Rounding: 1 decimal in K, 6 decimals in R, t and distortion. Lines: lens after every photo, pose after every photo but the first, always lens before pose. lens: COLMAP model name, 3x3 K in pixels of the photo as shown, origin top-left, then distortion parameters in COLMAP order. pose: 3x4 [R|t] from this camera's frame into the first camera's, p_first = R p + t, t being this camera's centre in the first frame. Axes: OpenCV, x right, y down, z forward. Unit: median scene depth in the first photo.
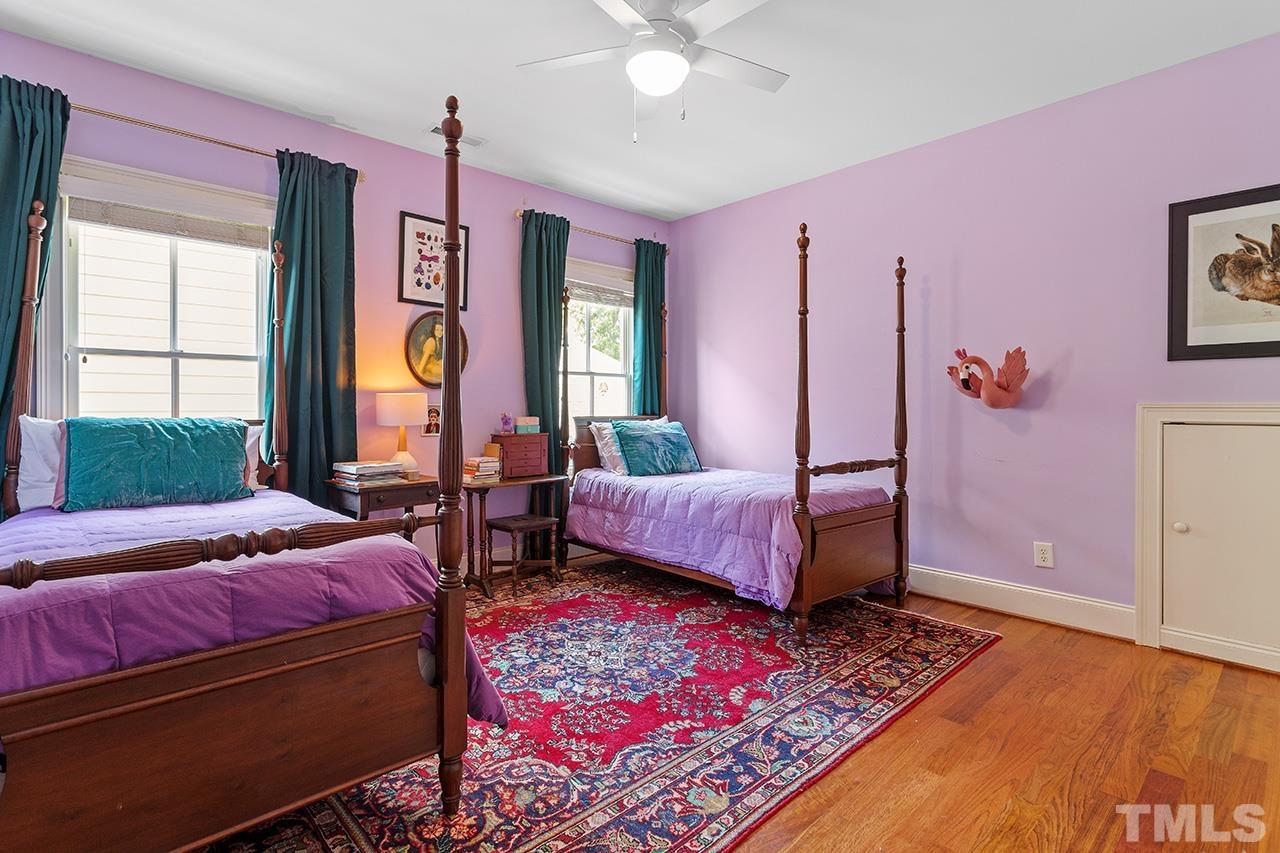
lens RADIAL K [[612.4, 0, 614.8], [0, 612.4, 409.5], [0, 0, 1]] dist [0.001478, 0.000993]
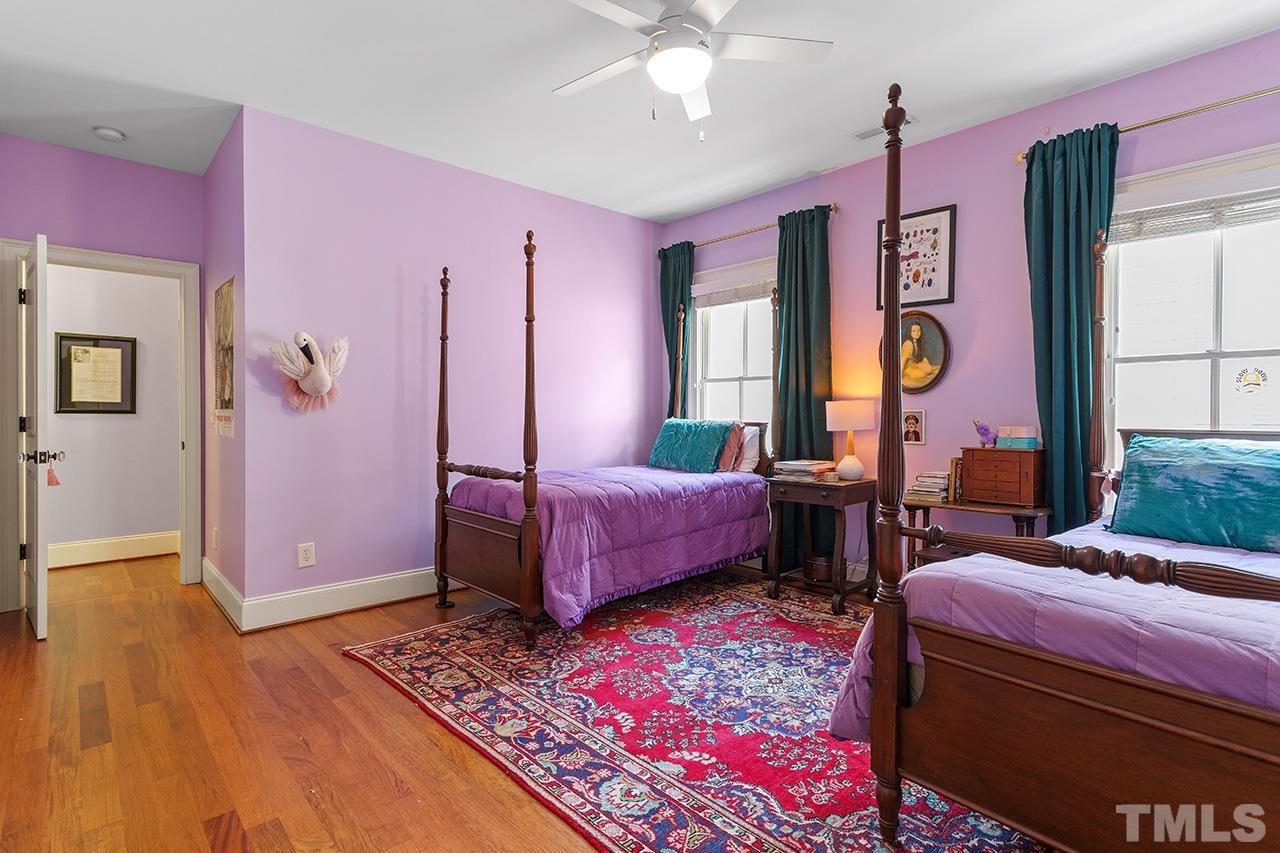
lens RADIAL K [[612.4, 0, 638.3], [0, 612.4, 416.8], [0, 0, 1]] dist [0.001478, 0.000993]
pose [[0.024772, 0.005609, -0.999677, 0.973923], [-0.005010, 0.999972, 0.005487, -0.002753], [0.999681, 0.004872, 0.024800, 0.850669]]
